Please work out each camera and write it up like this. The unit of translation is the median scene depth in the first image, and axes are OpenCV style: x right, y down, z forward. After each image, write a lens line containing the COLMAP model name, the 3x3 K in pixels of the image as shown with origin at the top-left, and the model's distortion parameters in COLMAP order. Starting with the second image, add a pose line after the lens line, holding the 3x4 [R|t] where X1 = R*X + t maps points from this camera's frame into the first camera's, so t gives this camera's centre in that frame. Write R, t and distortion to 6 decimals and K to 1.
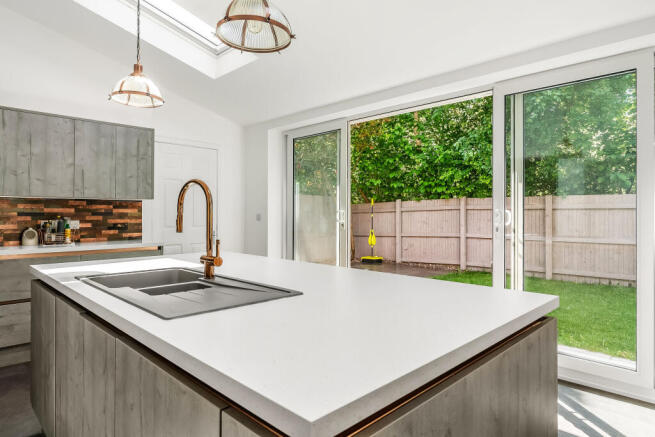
lens RADIAL K [[384.1, 0, 324.4], [0, 384.1, 214.1], [0, 0, 1]] dist [-0.003785, 0.004836]
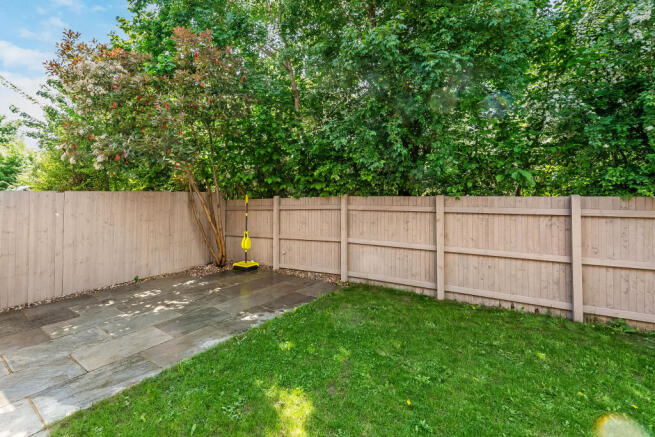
lens RADIAL K [[298.5, 0, 307.8], [0, 298.5, 193.2], [0, 0, 1]] dist [-0.001039, -0.000689]
pose [[0.988771, -0.002194, 0.149423, 0.211452], [0.003246, 0.999972, -0.006795, -0.051877], [-0.149404, 0.007204, 0.988750, 0.414392]]
